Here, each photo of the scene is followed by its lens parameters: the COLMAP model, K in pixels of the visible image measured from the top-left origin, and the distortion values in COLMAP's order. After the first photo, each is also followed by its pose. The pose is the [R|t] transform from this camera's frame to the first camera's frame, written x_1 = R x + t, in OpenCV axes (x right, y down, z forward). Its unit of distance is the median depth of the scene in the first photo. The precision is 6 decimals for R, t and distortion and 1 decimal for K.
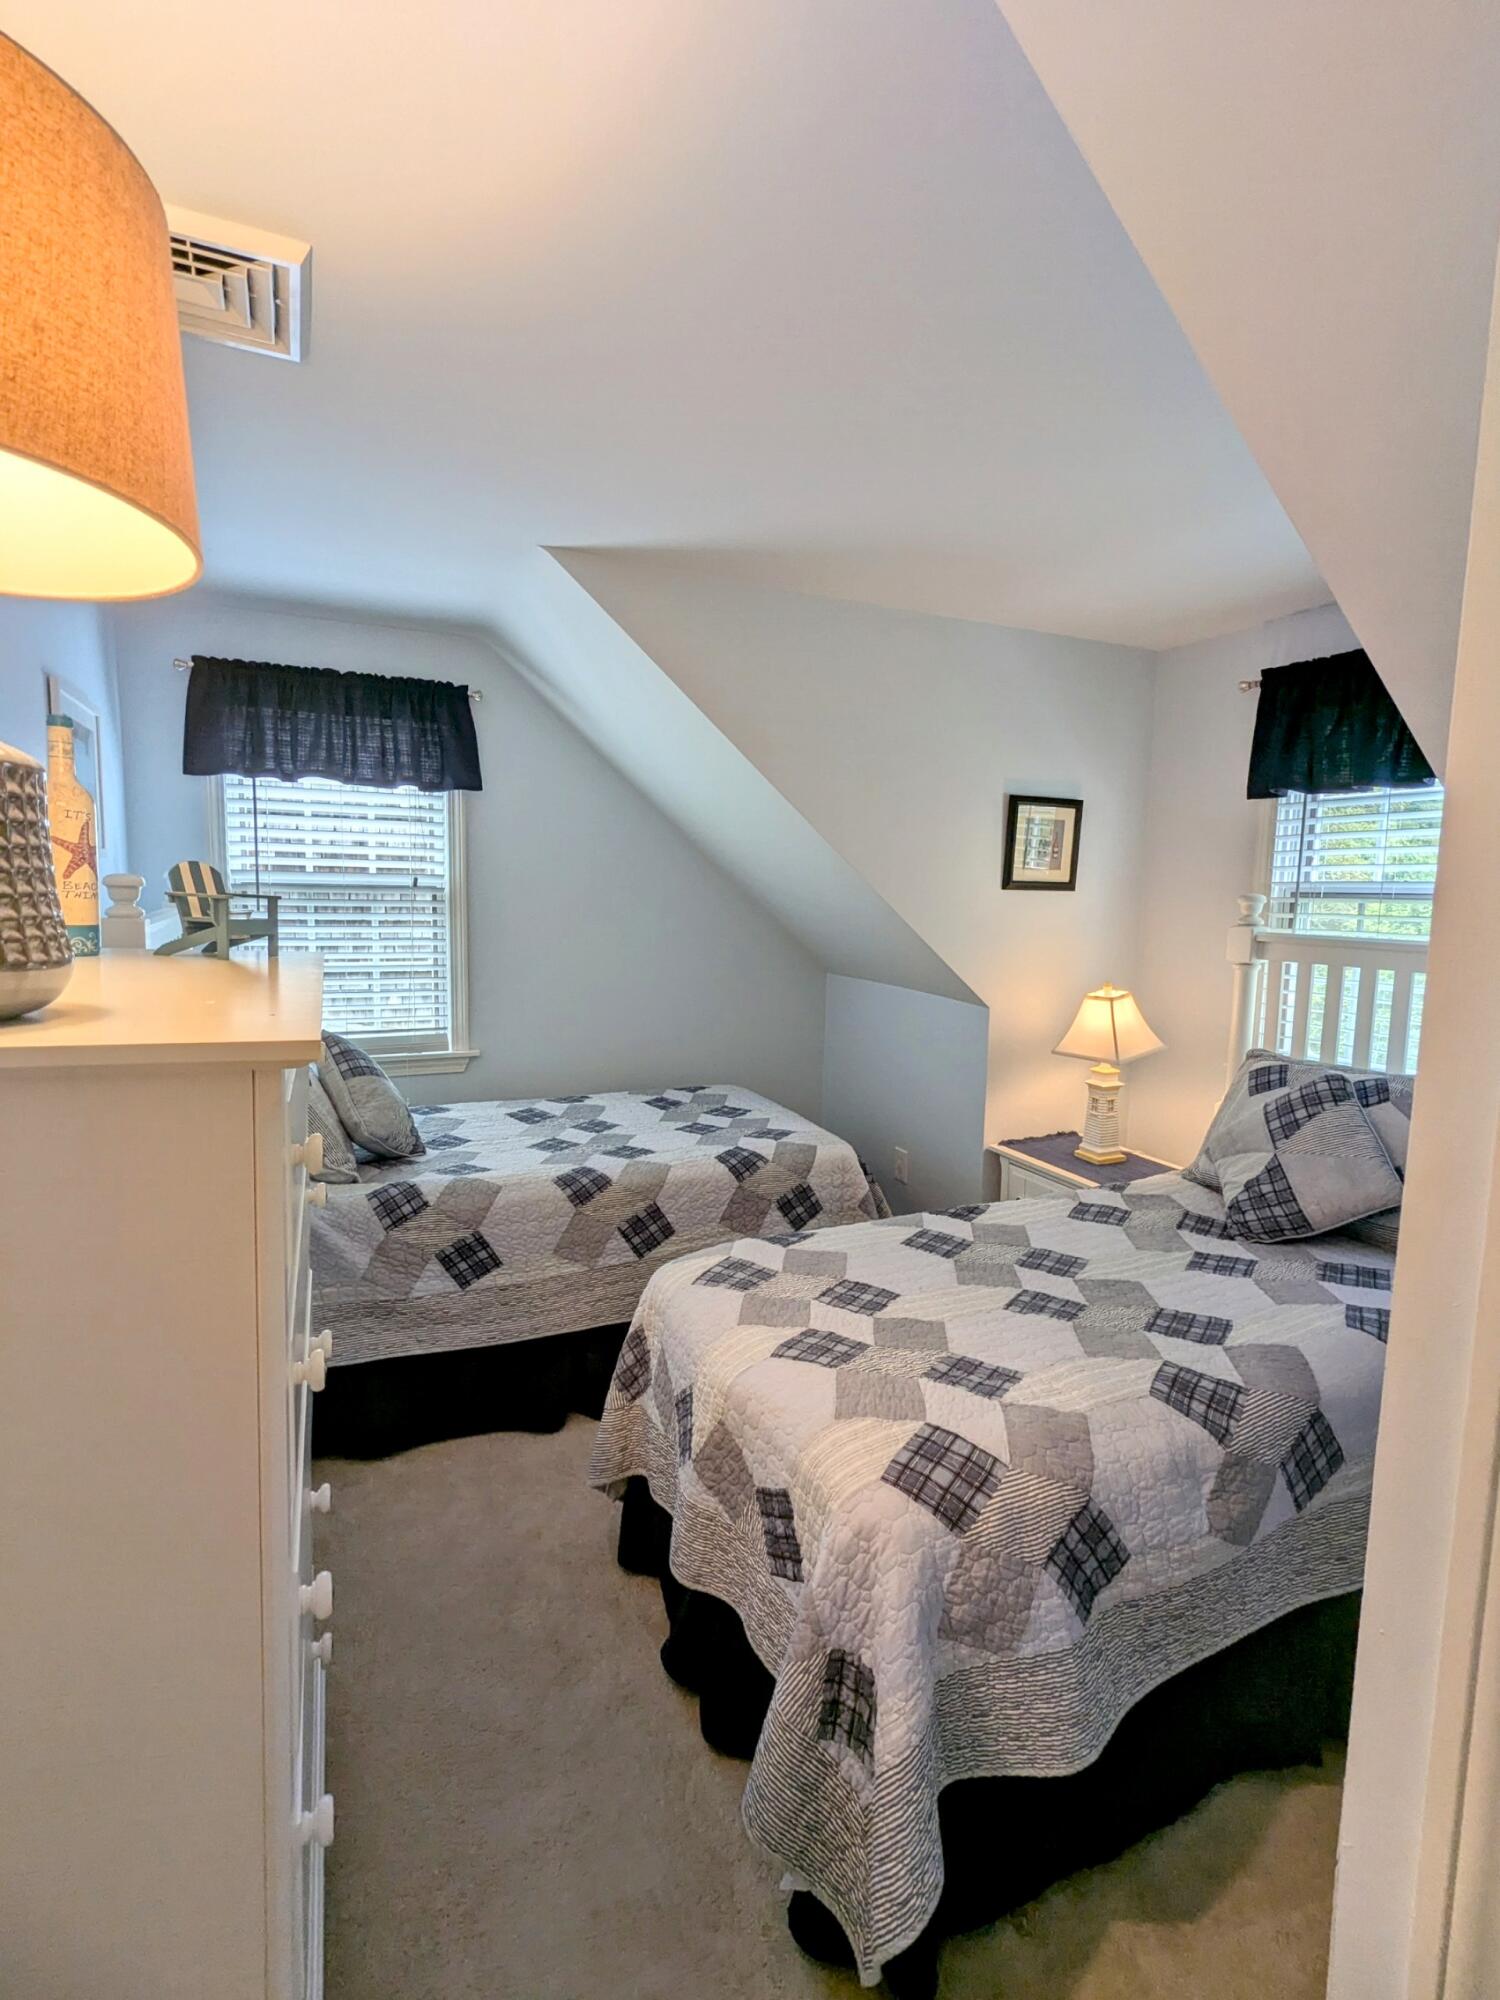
lens RADIAL K [[947.0, 0, 750.0], [0, 947.0, 1000.0], [0, 0, 1]] dist [-0.000072, -0.000513]
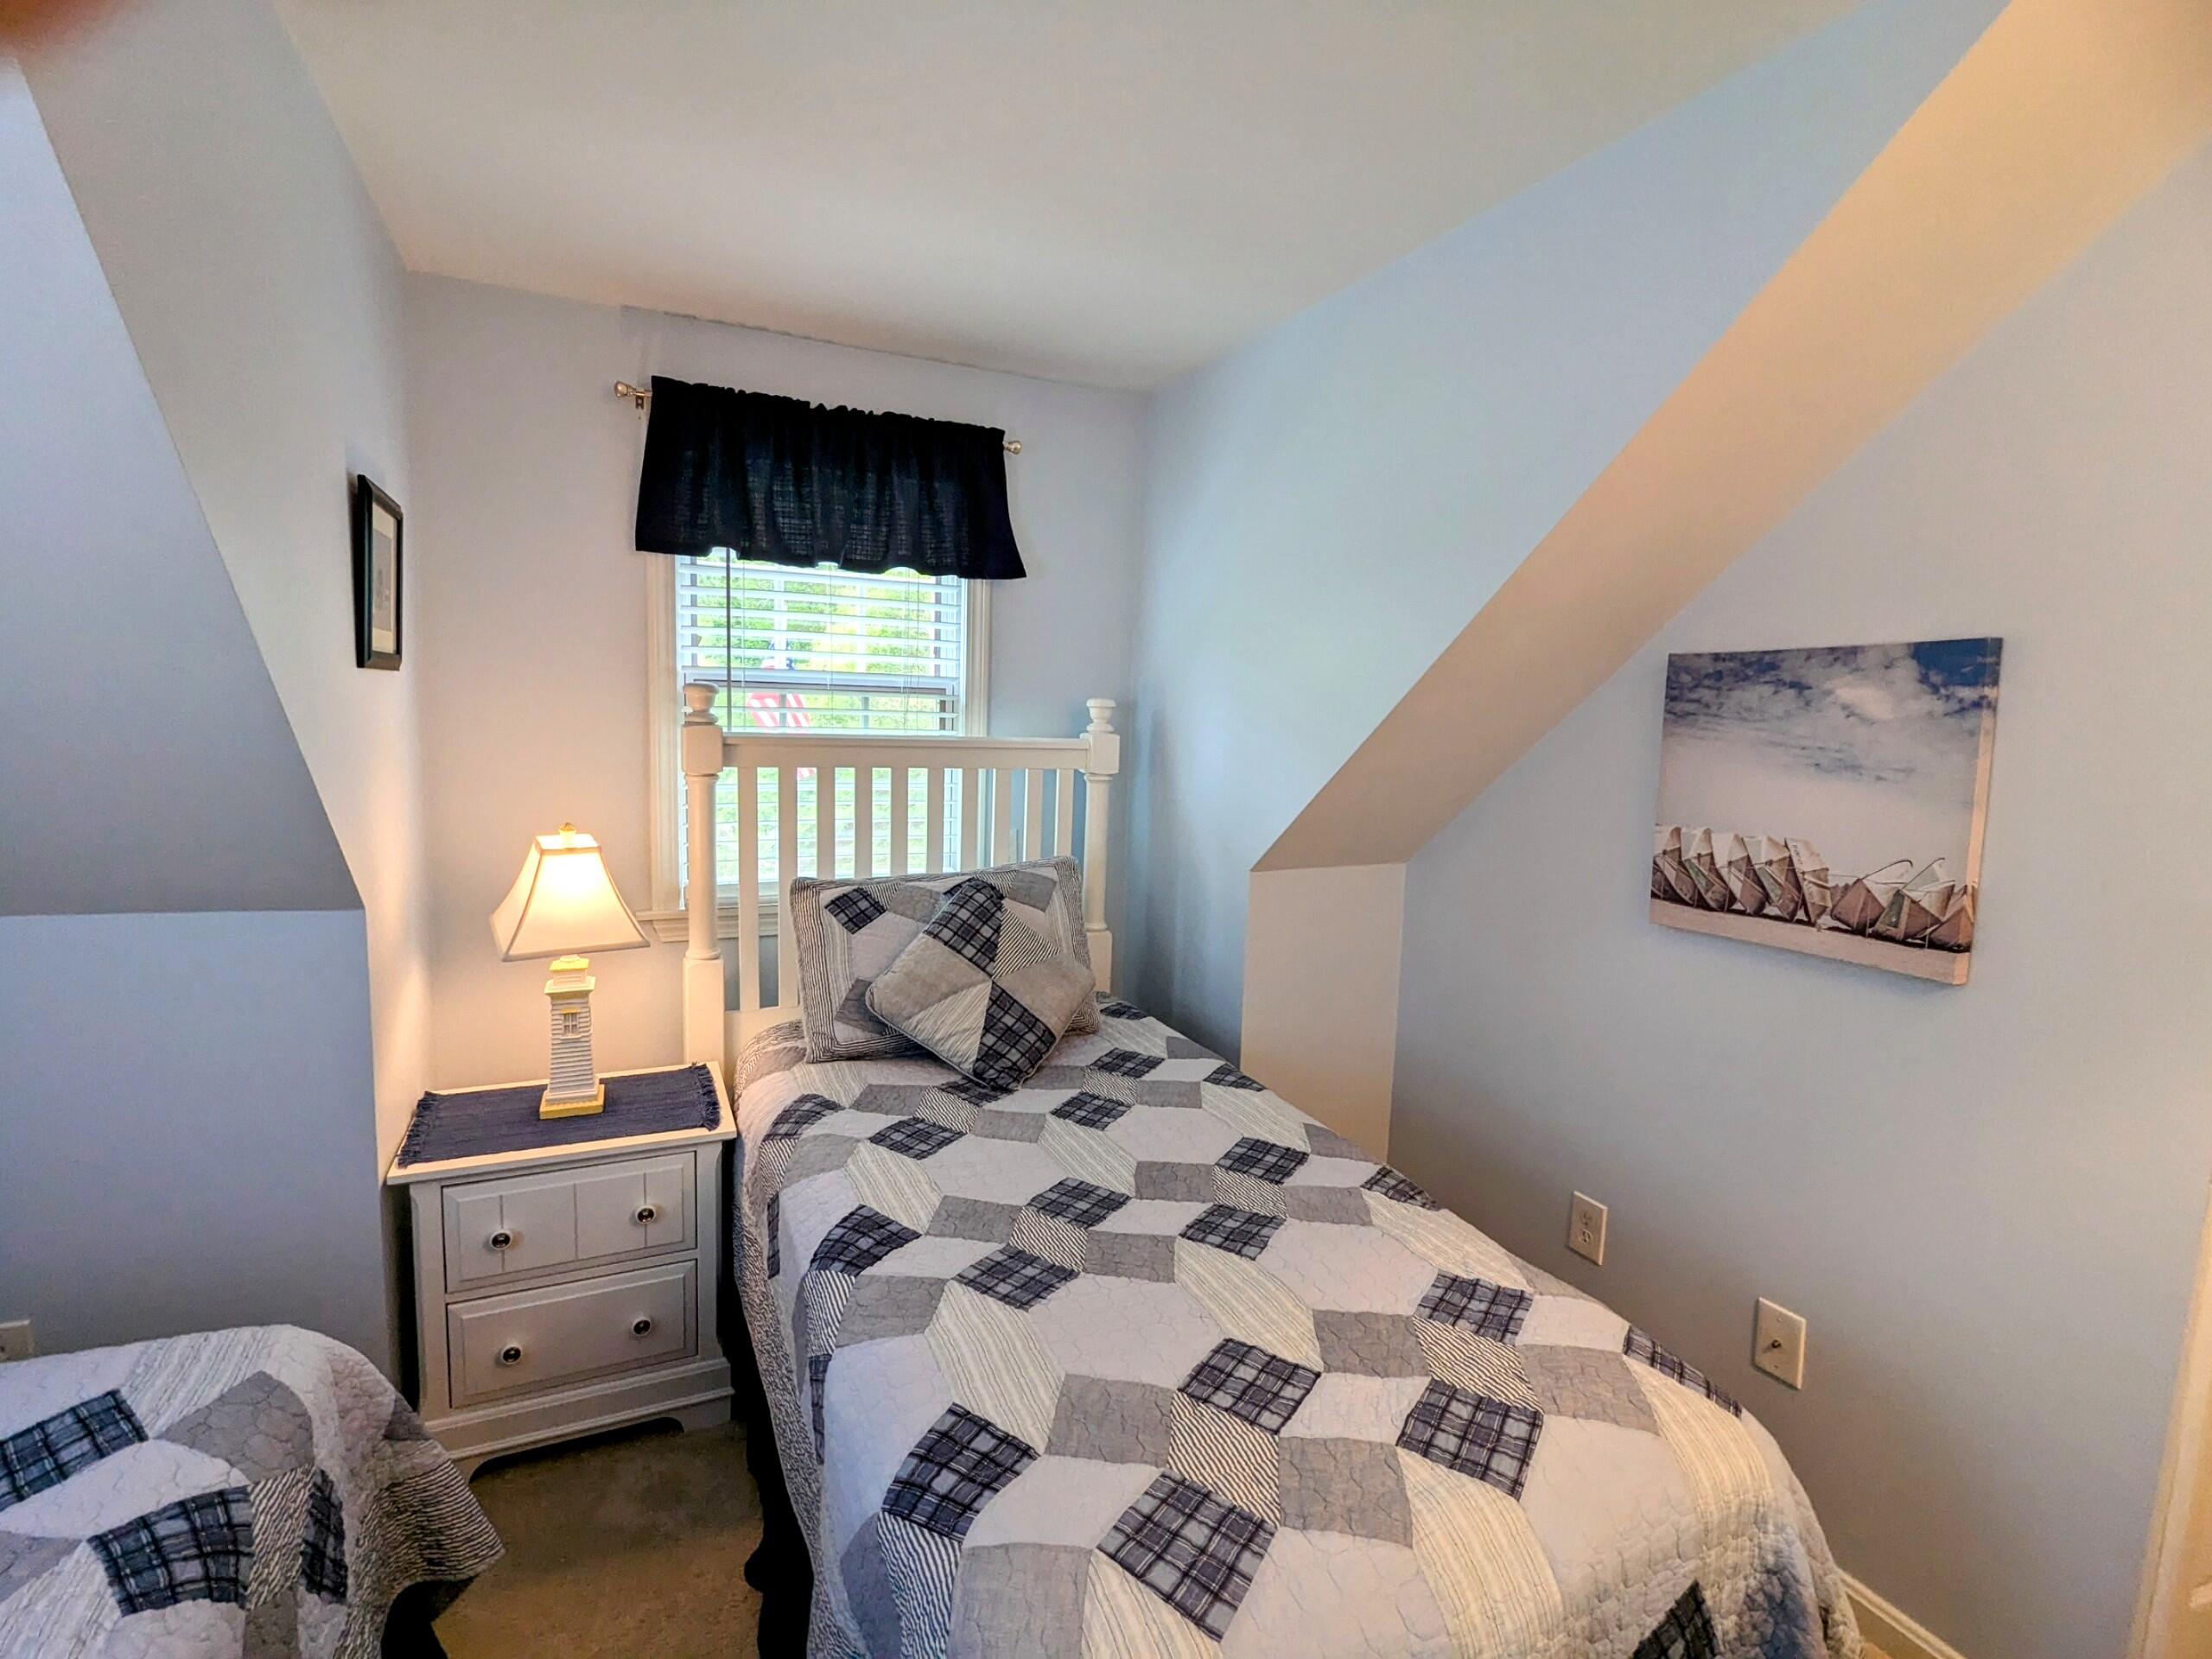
lens RADIAL K [[1047.4, 0, 1109.9], [0, 1047.4, 819.5], [0, 0, 1]] dist [-0.000072, -0.000513]
pose [[-0.012048, -0.131057, 0.991302, -0.407109], [0.083139, 0.987810, 0.131605, -0.109792], [-0.996465, 0.084002, -0.001005, 0.867061]]
